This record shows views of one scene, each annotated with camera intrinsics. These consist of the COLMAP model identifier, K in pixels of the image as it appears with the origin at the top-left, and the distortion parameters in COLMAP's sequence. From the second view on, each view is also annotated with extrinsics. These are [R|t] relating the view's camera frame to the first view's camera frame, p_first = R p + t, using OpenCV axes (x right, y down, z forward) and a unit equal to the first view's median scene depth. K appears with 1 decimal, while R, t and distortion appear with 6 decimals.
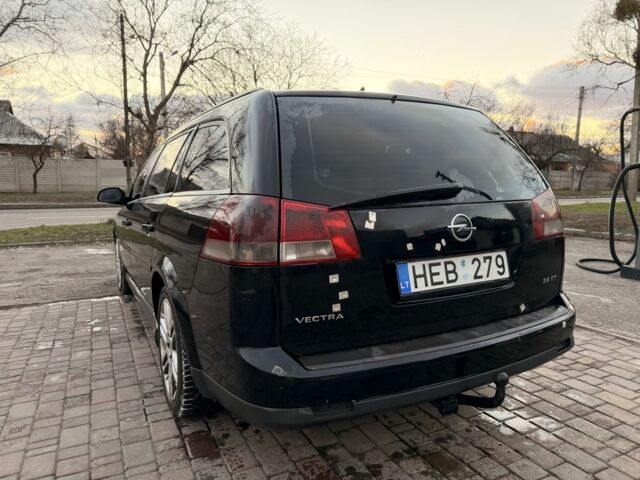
lens RADIAL K [[457.5, 0, 315.7], [0, 457.5, 242.4], [0, 0, 1]] dist [0.040043, -0.043736]
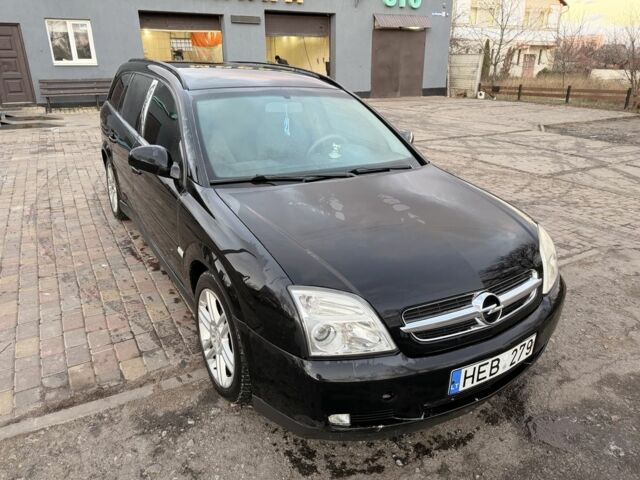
lens RADIAL K [[457.5, 0, 315.7], [0, 457.5, 242.4], [0, 0, 1]] dist [0.040043, -0.043736]
pose [[-0.996663, 0.016196, -0.080003, -0.453943], [-0.024841, 0.873447, 0.486286, -0.811553], [0.077754, 0.486651, -0.870130, 4.291845]]
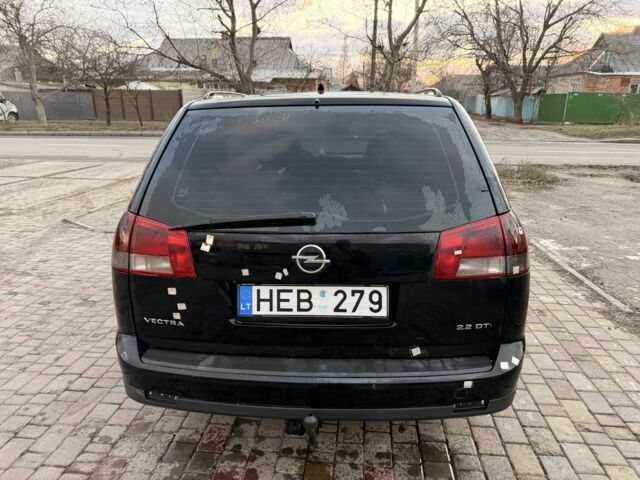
lens RADIAL K [[455.7, 0, 320.0], [0, 455.7, 240.0], [0, 0, 1]] dist [0.043694, -0.053136]
pose [[0.860604, 0.143240, -0.488716, 0.751517], [-0.068856, 0.983546, 0.167018, -0.218563], [0.504599, -0.110086, 0.856307, 0.196509]]
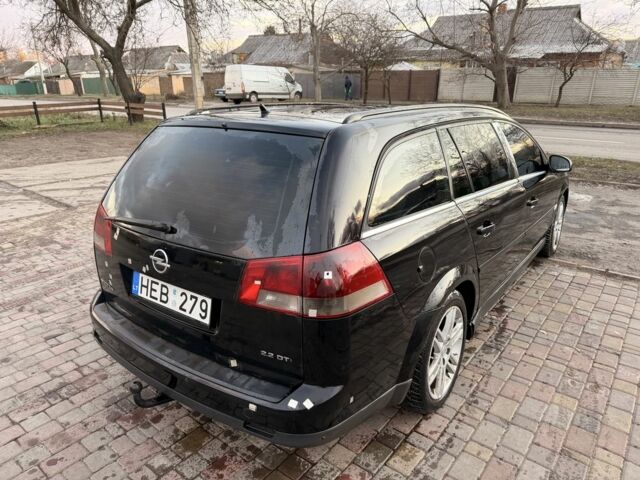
lens RADIAL K [[452.1, 0, 314.0], [0, 452.1, 243.9], [0, 0, 1]] dist [0.028711, -0.038126]
pose [[0.449618, 0.296176, -0.842689, 1.361462], [-0.117749, 0.954846, 0.272770, -0.406800], [0.885426, -0.023417, 0.464190, 0.776981]]
